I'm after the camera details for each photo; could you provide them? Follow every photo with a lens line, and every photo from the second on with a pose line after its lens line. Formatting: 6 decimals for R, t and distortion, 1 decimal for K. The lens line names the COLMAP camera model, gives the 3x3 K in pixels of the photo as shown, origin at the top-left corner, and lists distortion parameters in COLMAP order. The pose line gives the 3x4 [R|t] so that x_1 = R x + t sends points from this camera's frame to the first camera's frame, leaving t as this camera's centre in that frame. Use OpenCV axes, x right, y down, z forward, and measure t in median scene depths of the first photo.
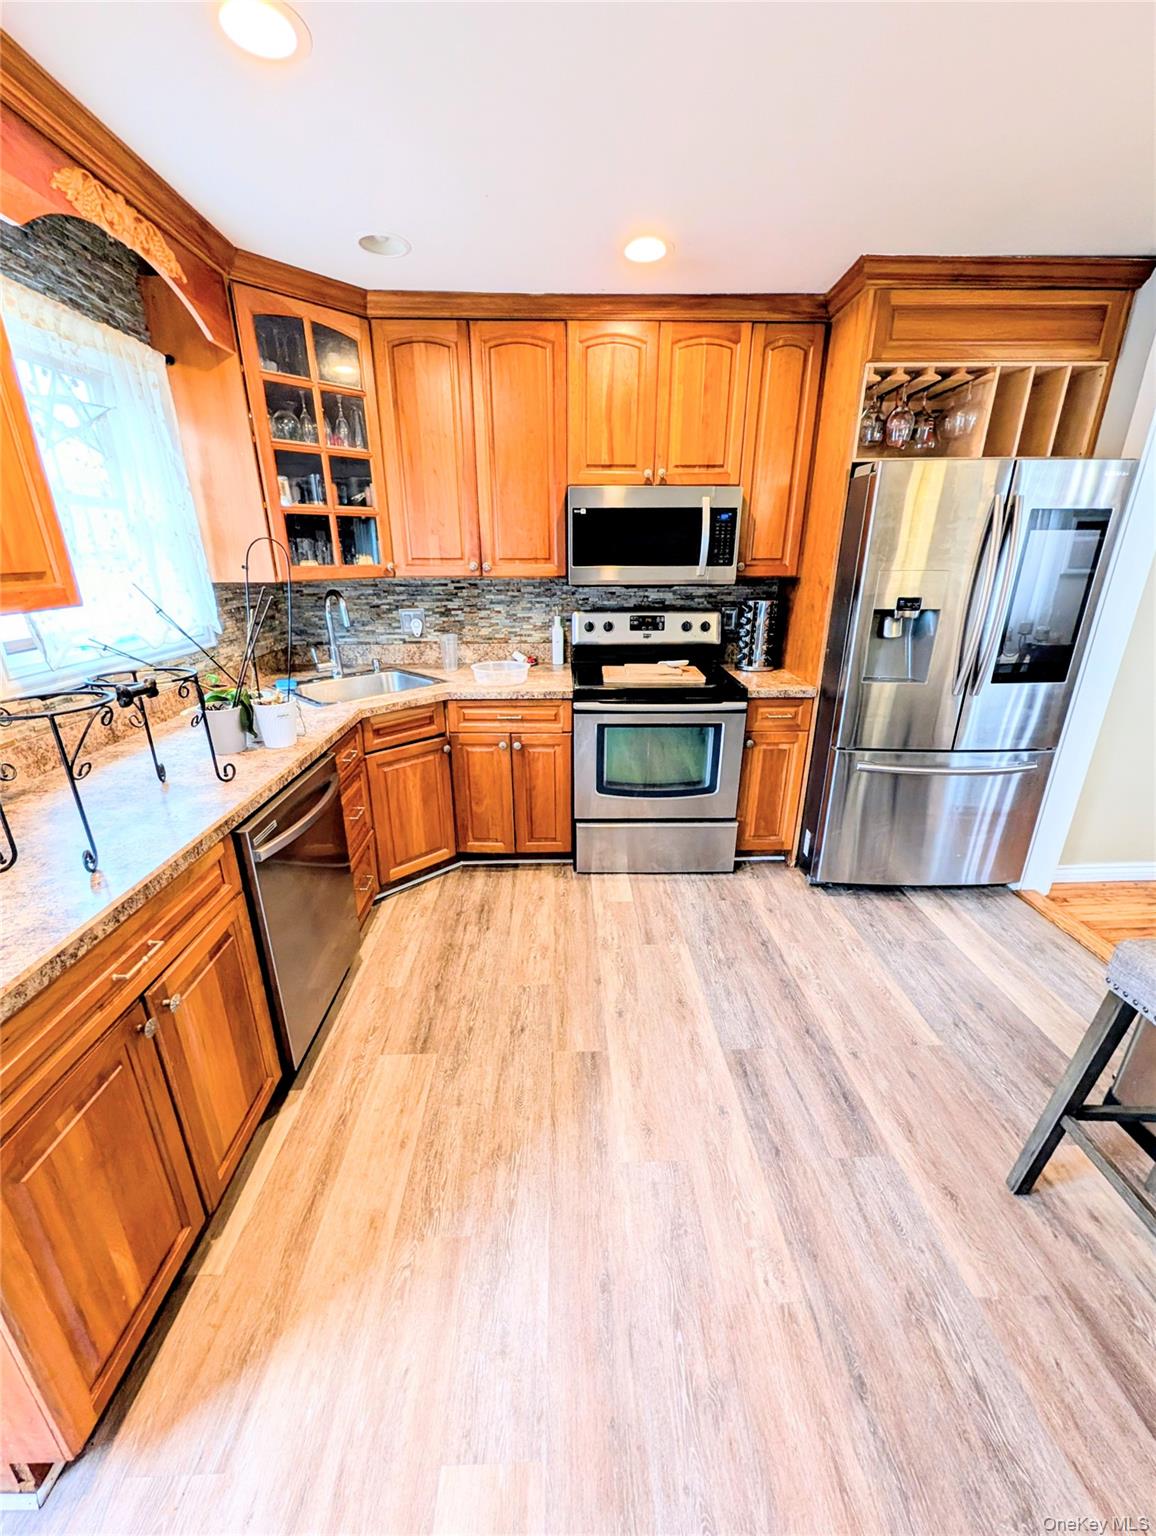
lens RADIAL K [[593.2, 0, 588.6], [0, 593.2, 767.6], [0, 0, 1]] dist [0.000321, 0.000728]
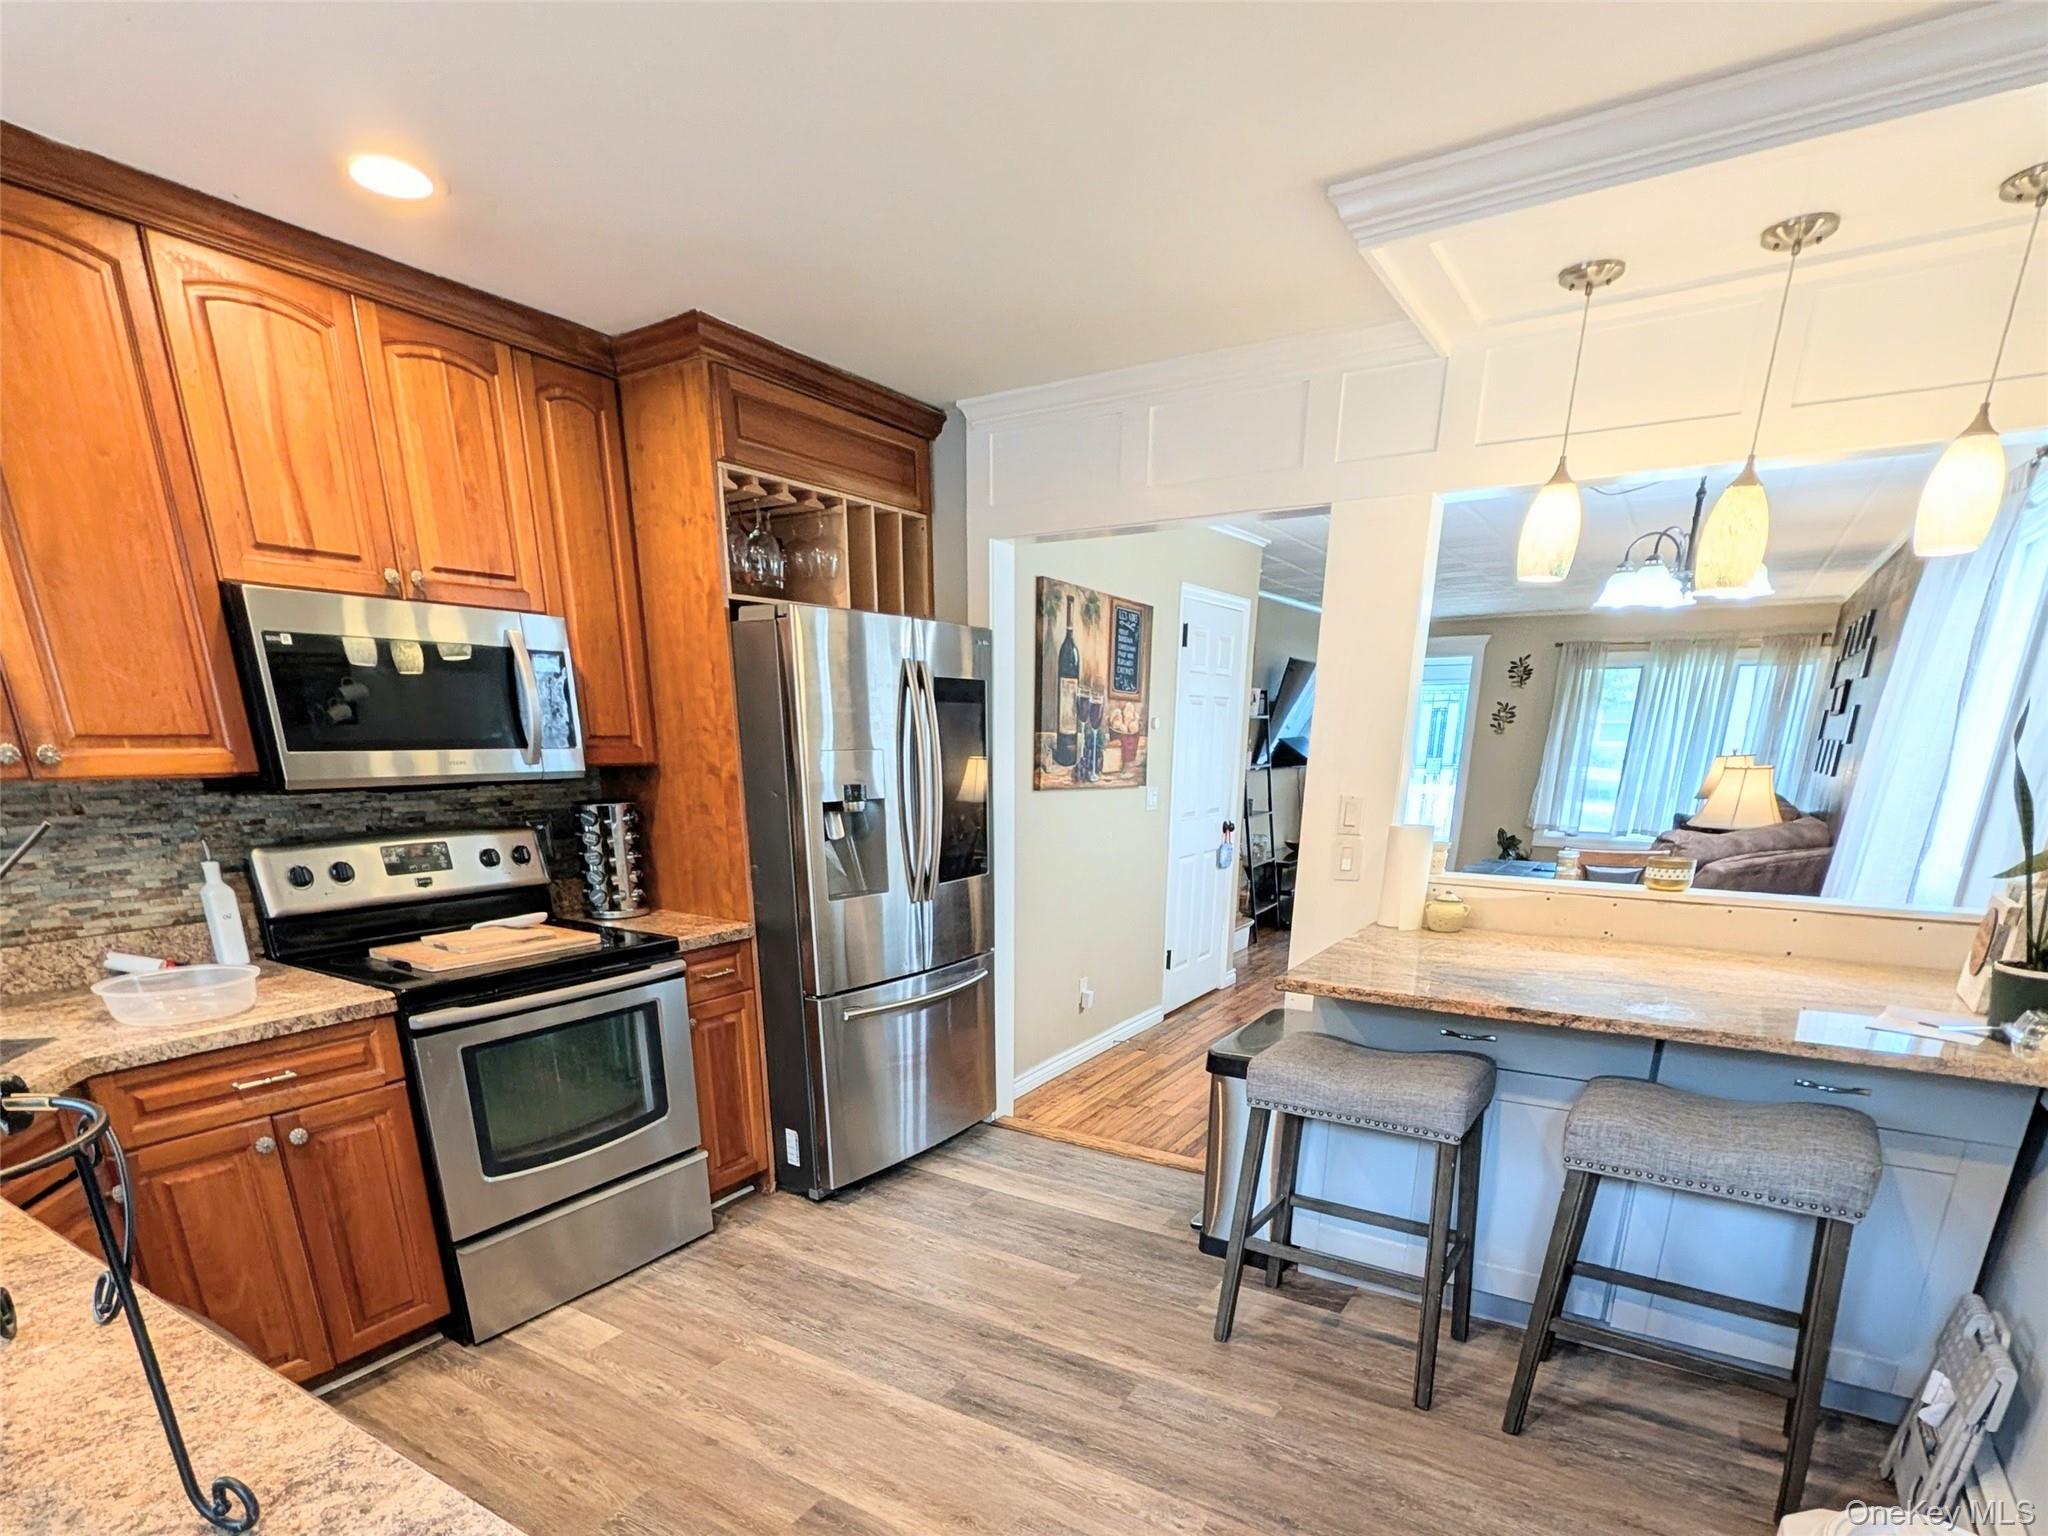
lens RADIAL K [[992.2, 0, 1045.9], [0, 992.2, 1071.1], [0, 0, 1]] dist [0.010774, -0.001197]
pose [[0.568930, -0.266707, 0.777937, -0.372752], [0.281614, 0.951943, 0.120410, -0.014353], [-0.772666, 0.150573, 0.616697, 0.056455]]
